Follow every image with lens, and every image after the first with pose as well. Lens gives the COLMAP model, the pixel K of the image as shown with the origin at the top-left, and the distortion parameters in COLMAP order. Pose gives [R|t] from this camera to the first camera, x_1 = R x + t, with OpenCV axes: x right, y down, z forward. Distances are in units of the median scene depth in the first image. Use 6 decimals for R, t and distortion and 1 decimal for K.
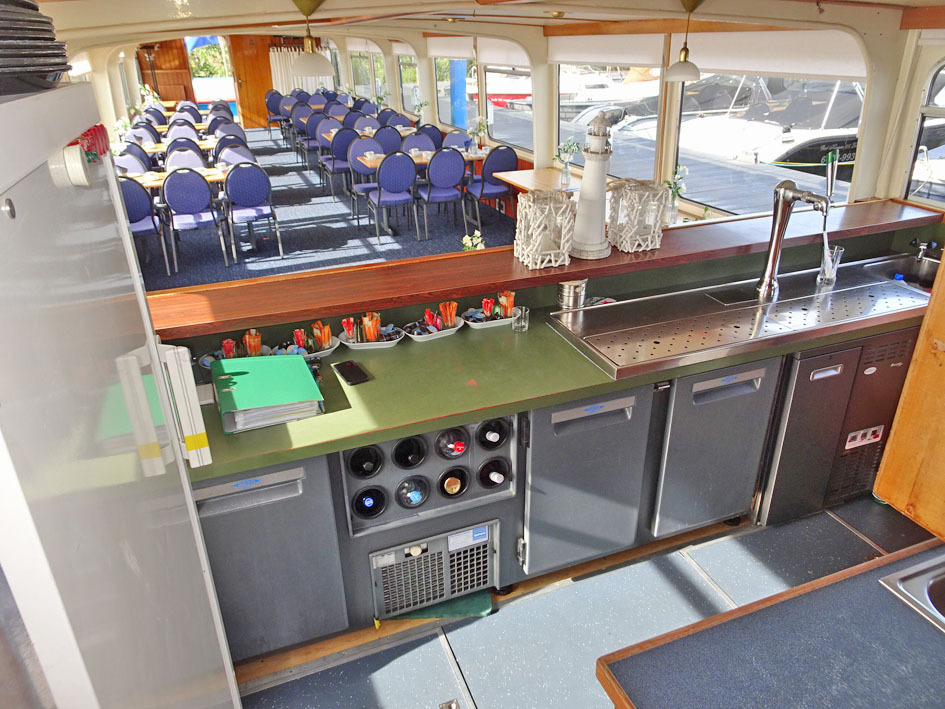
lens RADIAL K [[678.1, 0, 480.9], [0, 678.1, 355.7], [0, 0, 1]] dist [0.012455, 0.007430]
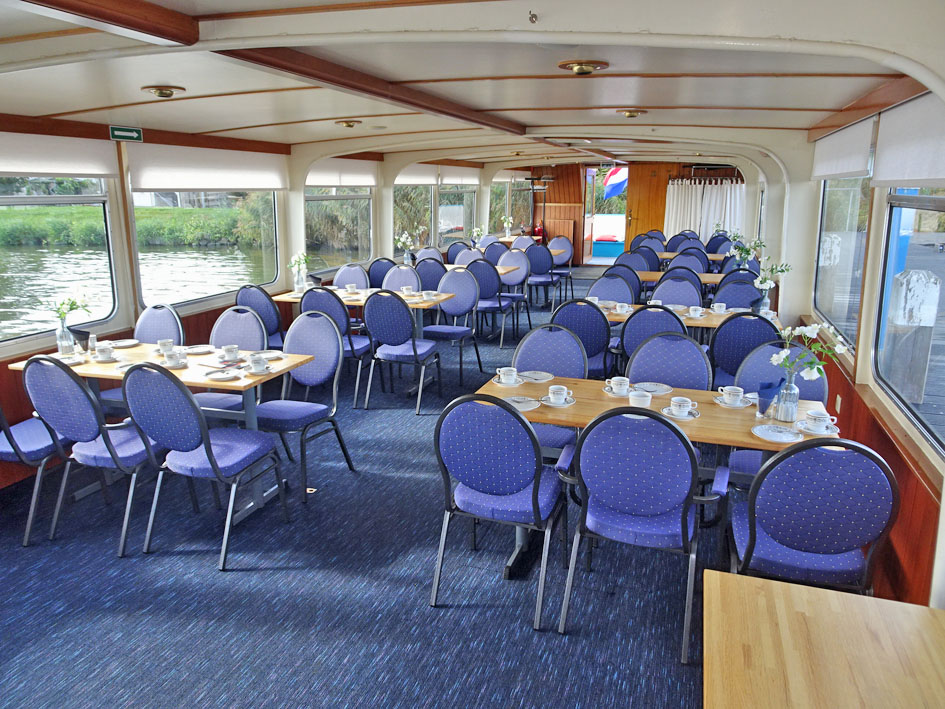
lens RADIAL K [[678.1, 0, 470.9], [0, 678.1, 353.2], [0, 0, 1]] dist [0.012455, 0.007430]
pose [[0.762096, 0.169138, -0.624982, 0.080731], [-0.286839, 0.953579, -0.091703, -0.263272], [0.580459, 0.249156, 0.775234, 0.655404]]
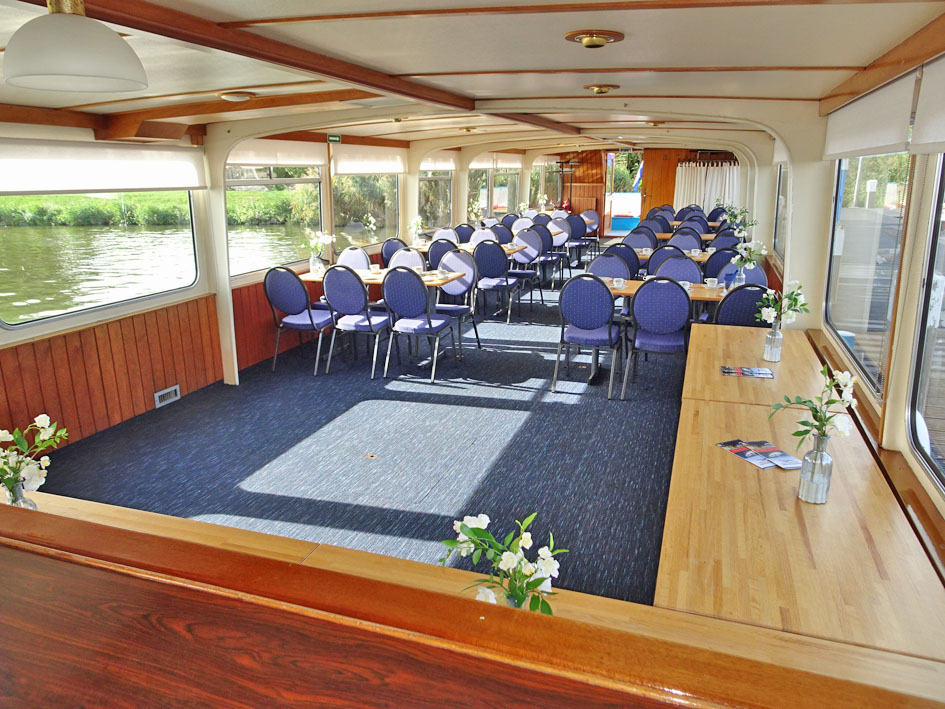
lens RADIAL K [[678.1, 0, 473.5], [0, 678.1, 355.6], [0, 0, 1]] dist [0.012455, 0.007430]
pose [[0.758303, 0.183445, -0.625559, 0.231468], [-0.283425, 0.956926, -0.062949, -0.126189], [0.587066, 0.225034, 0.777633, 0.352119]]
